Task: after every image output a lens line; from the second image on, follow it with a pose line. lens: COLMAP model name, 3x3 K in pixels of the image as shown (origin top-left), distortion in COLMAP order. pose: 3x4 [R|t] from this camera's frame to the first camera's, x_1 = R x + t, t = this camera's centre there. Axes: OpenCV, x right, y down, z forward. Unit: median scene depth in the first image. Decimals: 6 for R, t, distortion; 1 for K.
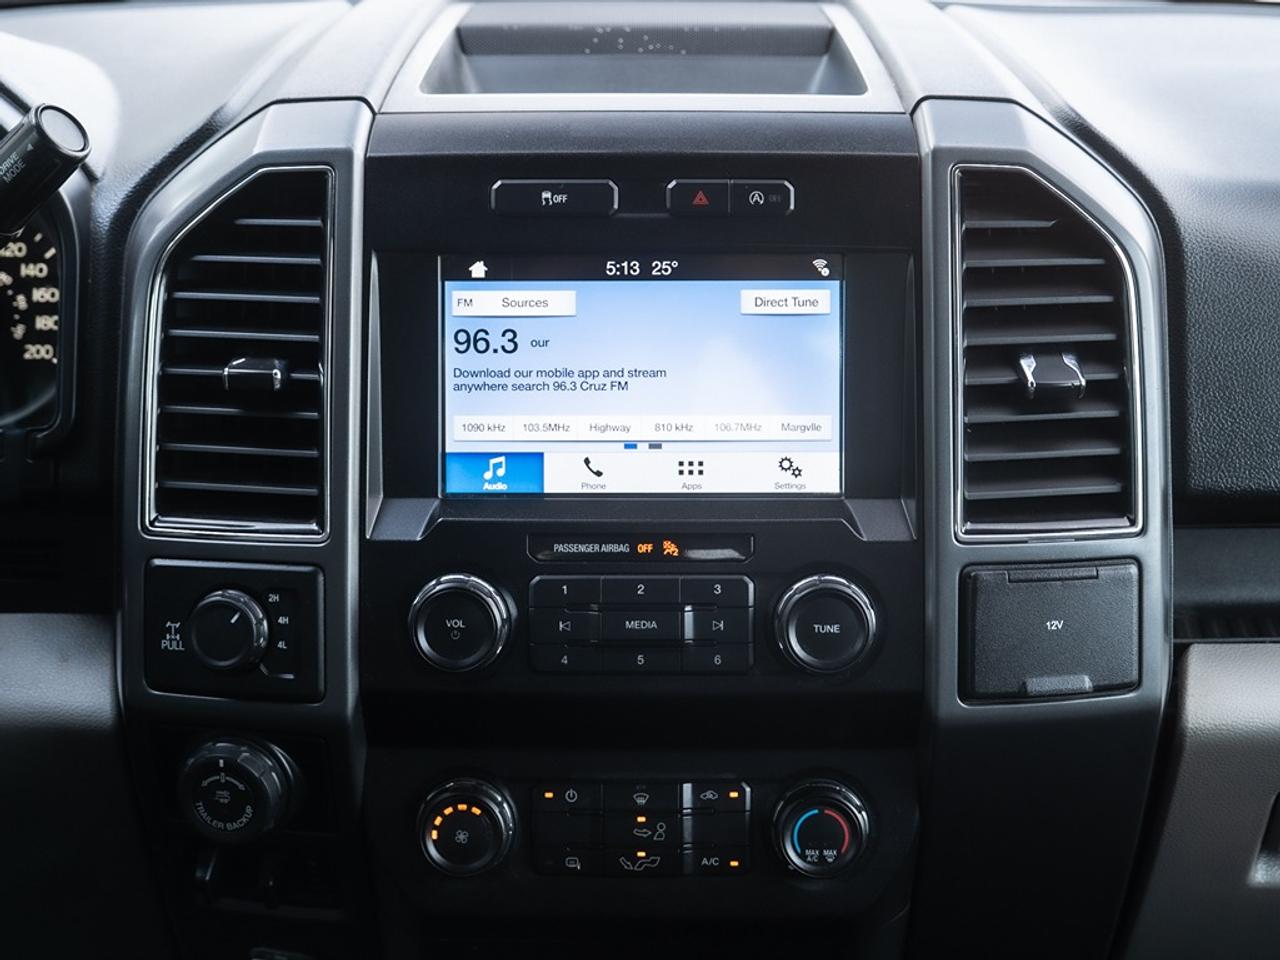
lens RADIAL K [[2501.1, 0, 640.0], [0, 2501.1, 349.0], [0, 0, 1]] dist [0.003488, 0.030439]
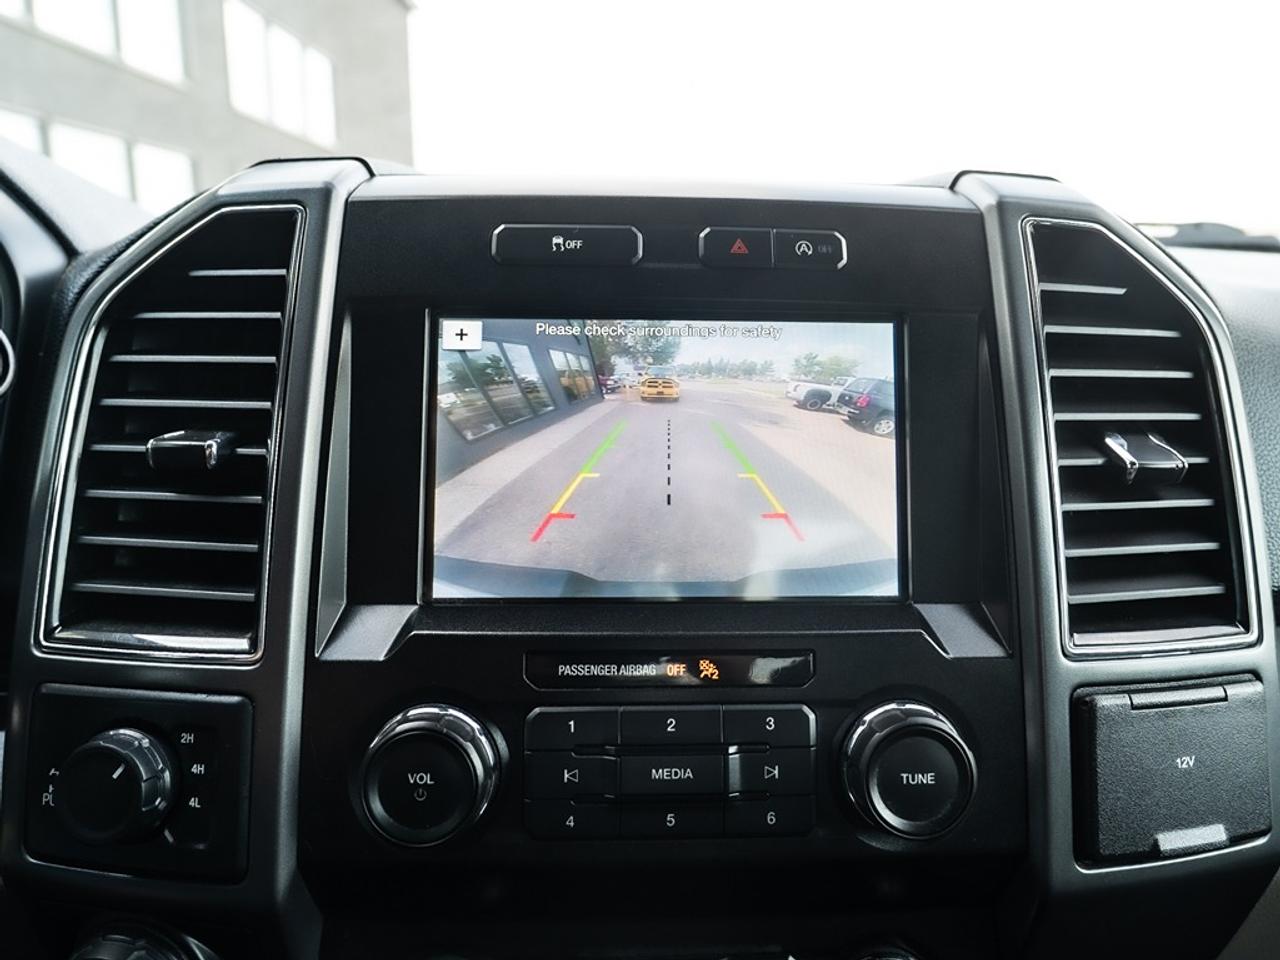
lens RADIAL K [[879.8, 0, 673.4], [0, 879.8, 437.9], [0, 0, 1]] dist [-0.017650, 0.001139]
pose [[0.998306, 0.007505, 0.057696, -0.015107], [-0.000918, 0.993553, -0.113362, 0.038844], [-0.058175, 0.113117, 0.991877, 0.718063]]
